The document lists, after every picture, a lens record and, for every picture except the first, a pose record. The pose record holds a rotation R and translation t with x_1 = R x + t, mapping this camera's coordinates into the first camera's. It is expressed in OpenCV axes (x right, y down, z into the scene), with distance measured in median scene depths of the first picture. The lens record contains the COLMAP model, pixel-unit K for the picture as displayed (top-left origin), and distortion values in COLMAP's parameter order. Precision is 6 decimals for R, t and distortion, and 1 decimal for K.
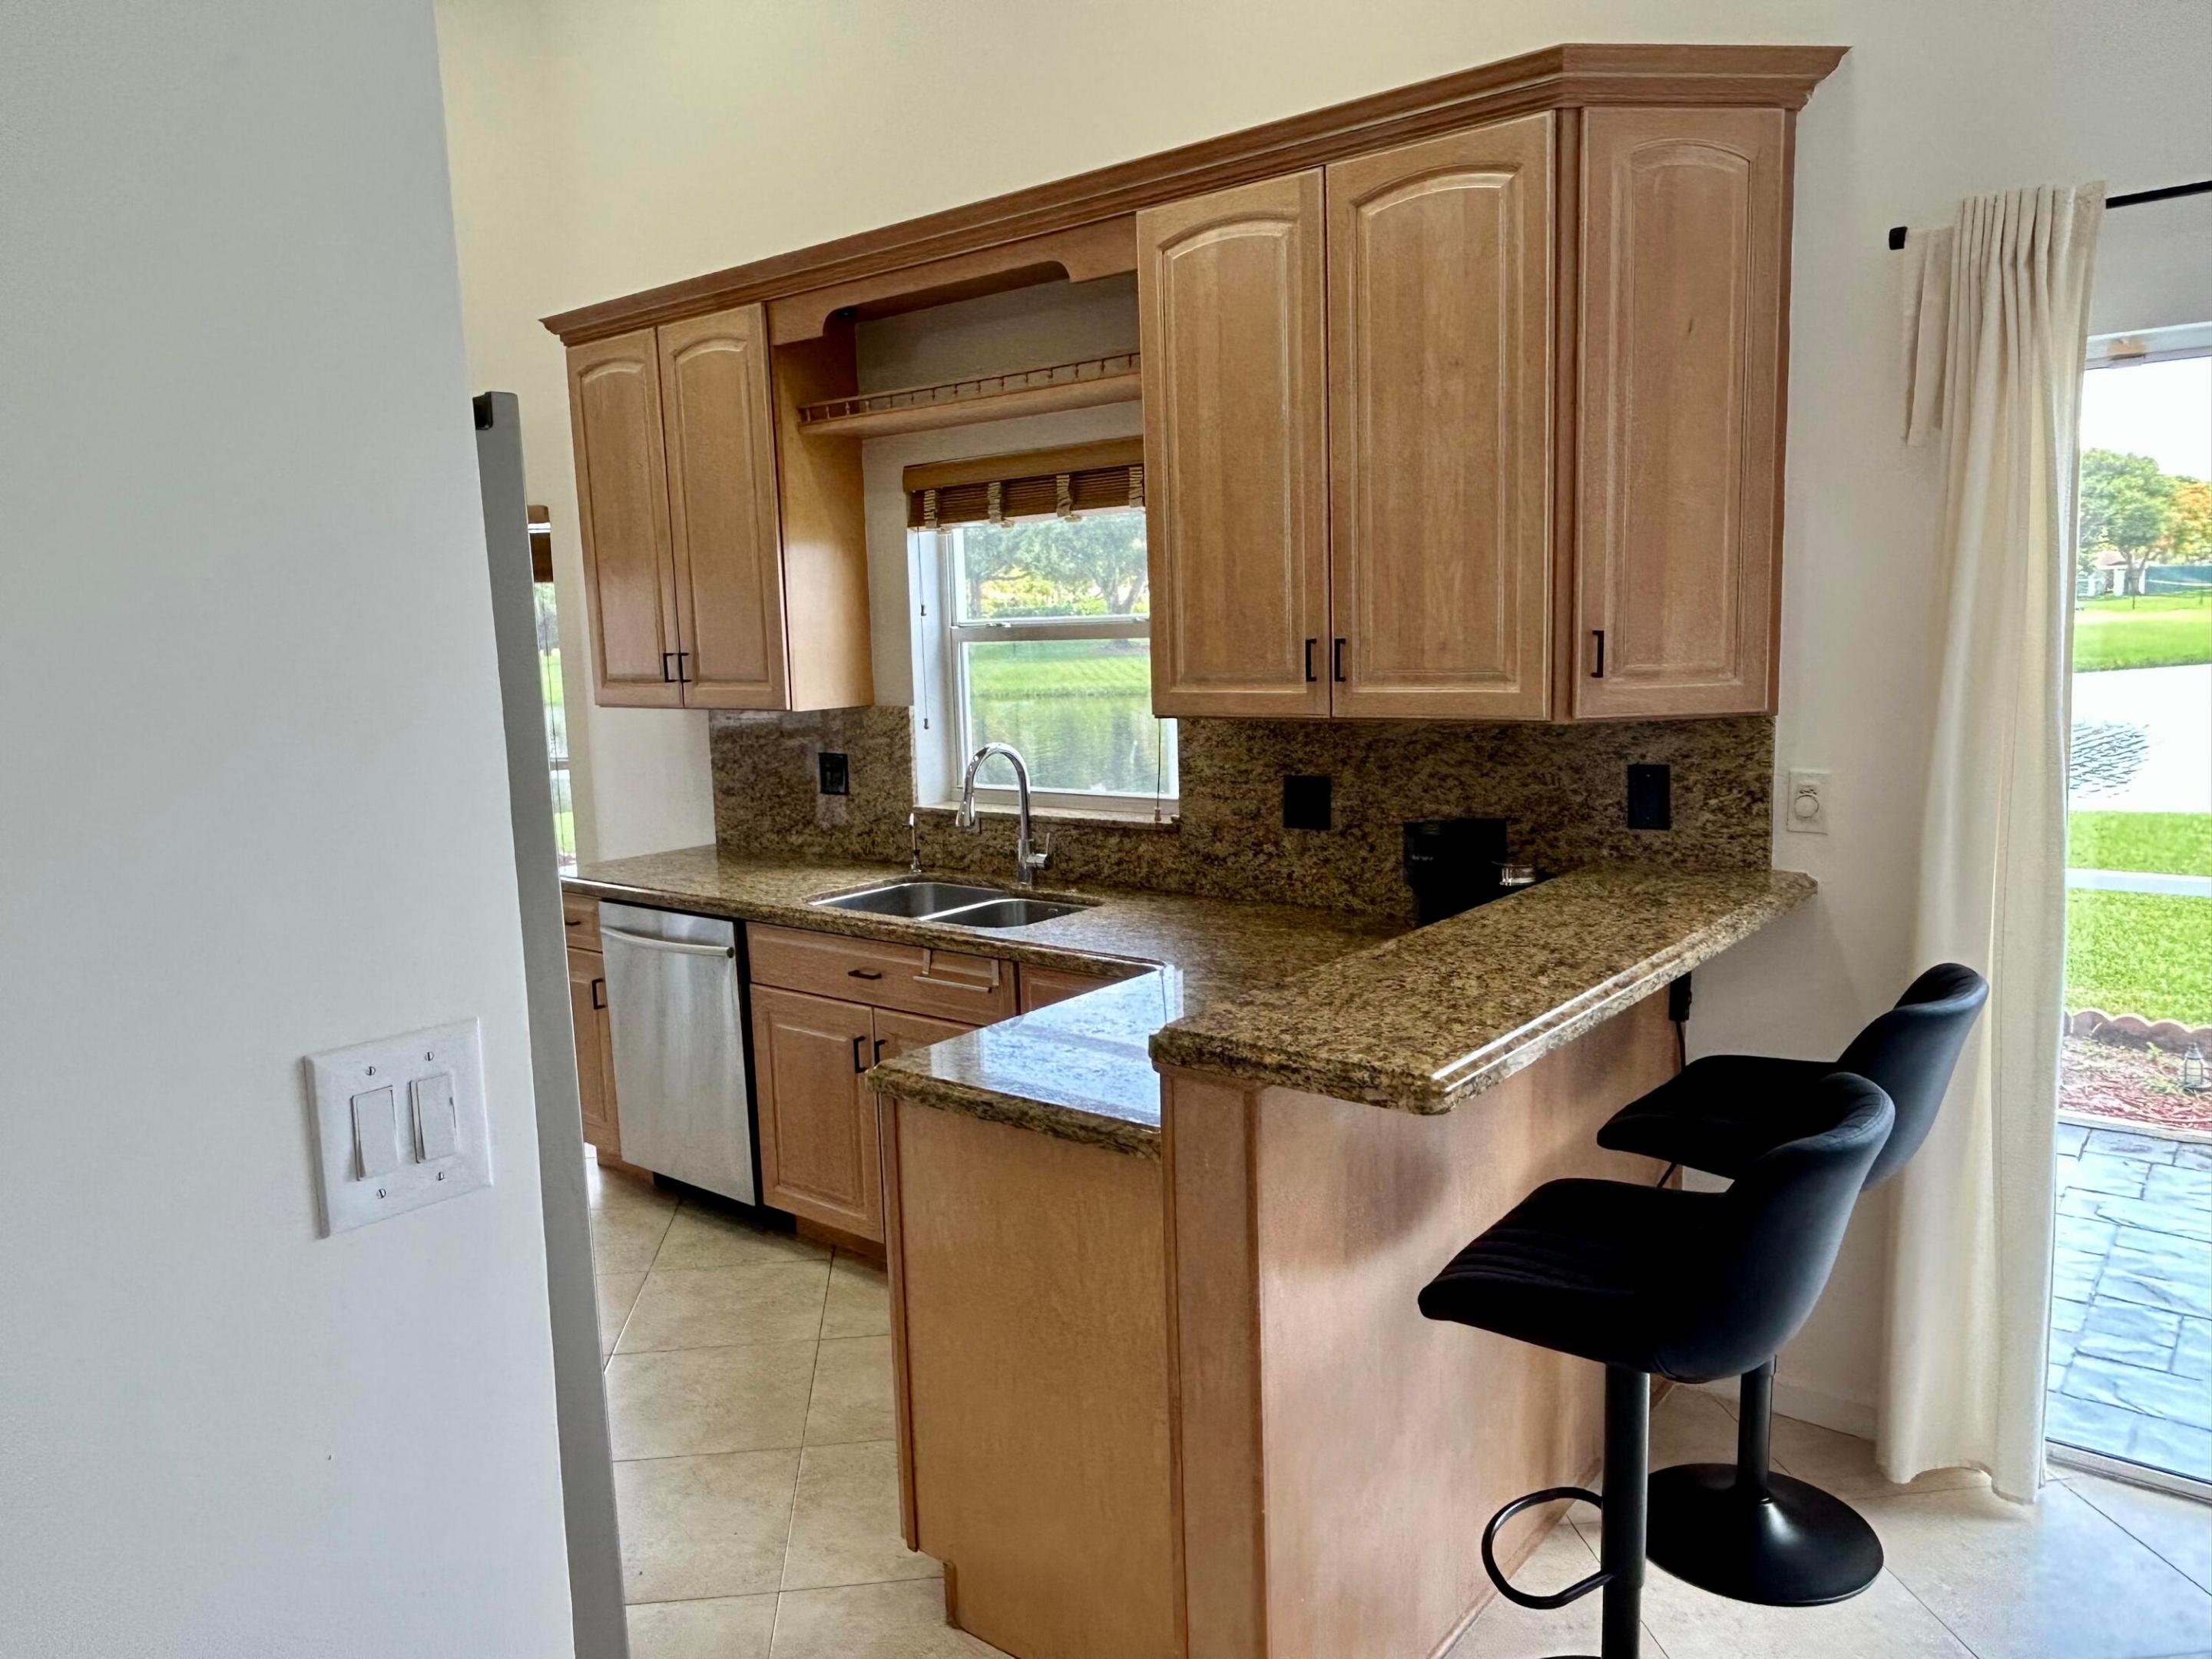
lens RADIAL K [[1517.2, 0, 1101.6], [0, 1517.2, 833.6], [0, 0, 1]] dist [-0.002314, -0.003877]
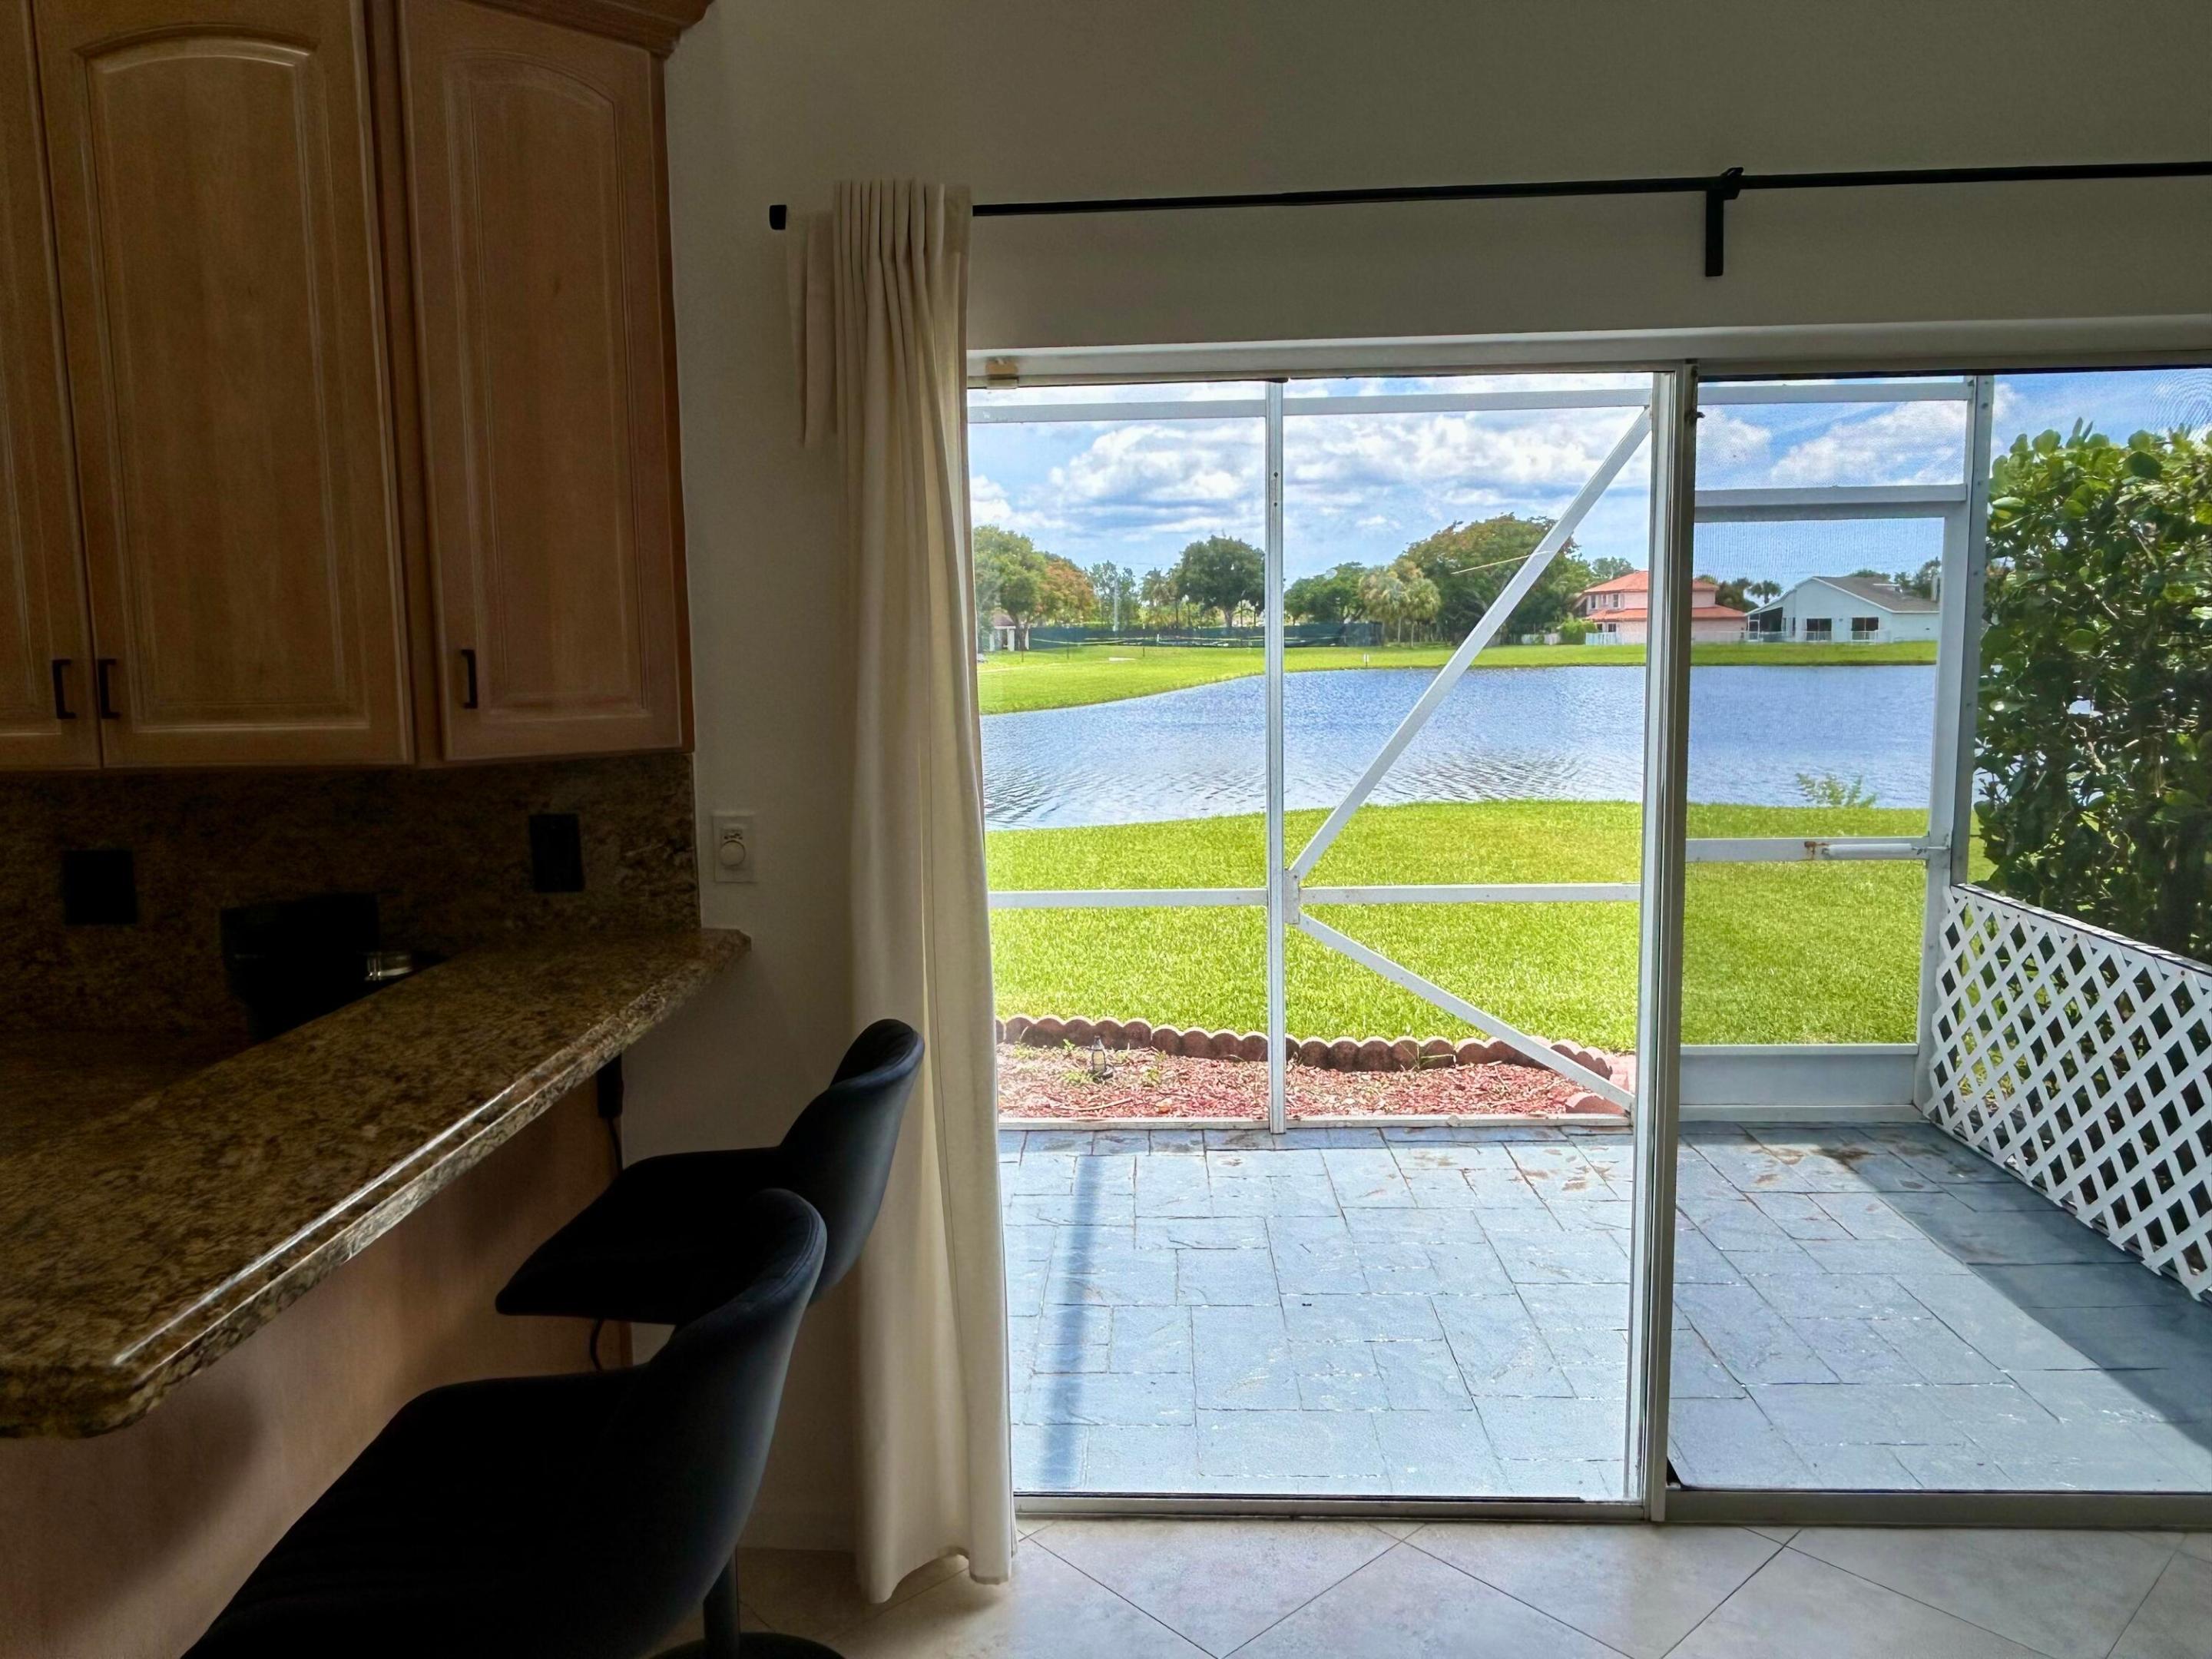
lens RADIAL K [[1504.9, 0, 1082.9], [0, 1504.9, 816.3], [0, 0, 1]] dist [-0.000196, -0.004337]
pose [[0.806108, -0.049442, 0.589699, 0.116203], [0.073741, 0.997129, -0.017201, -0.009497], [-0.587156, 0.057351, 0.807440, 0.176812]]
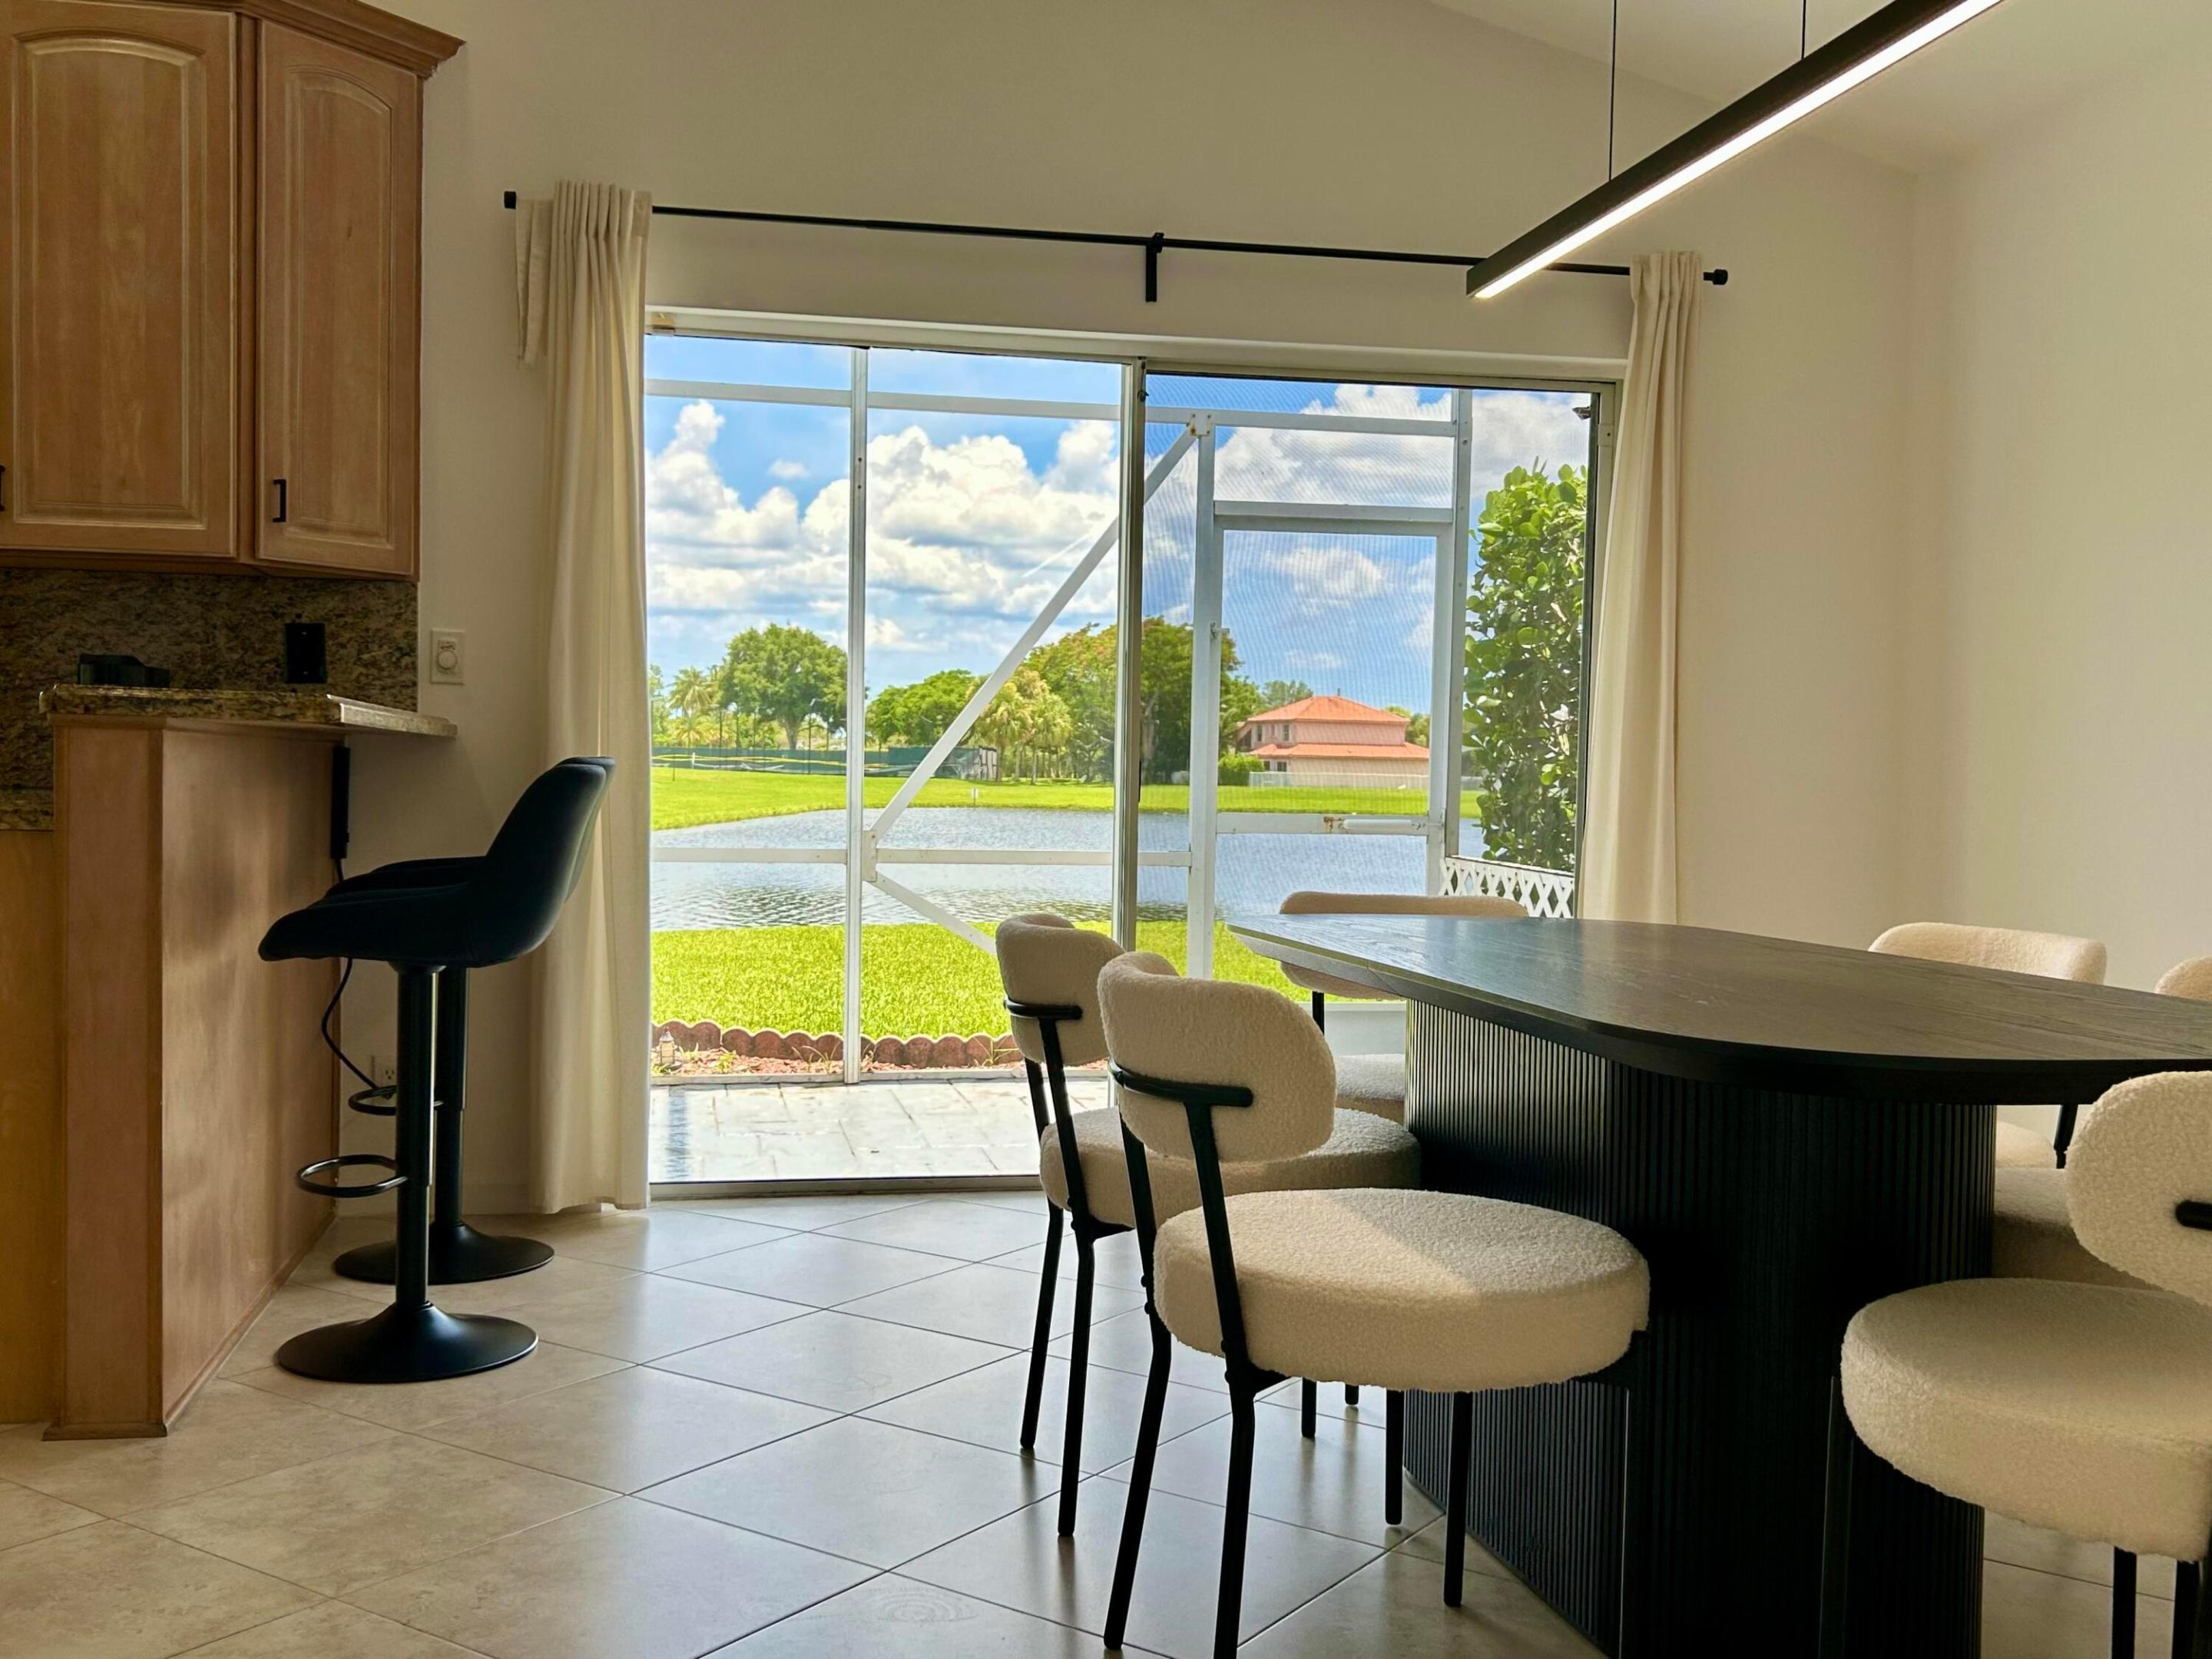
lens RADIAL K [[2102.8, 0, 1101.6], [0, 2102.8, 865.3], [0, 0, 1]] dist [0.003542, -0.011199]
pose [[0.639005, 0.014318, 0.769069, -0.458200], [0.067354, 0.994945, -0.074486, 0.295543], [-0.766248, 0.099396, 0.634811, -0.399441]]
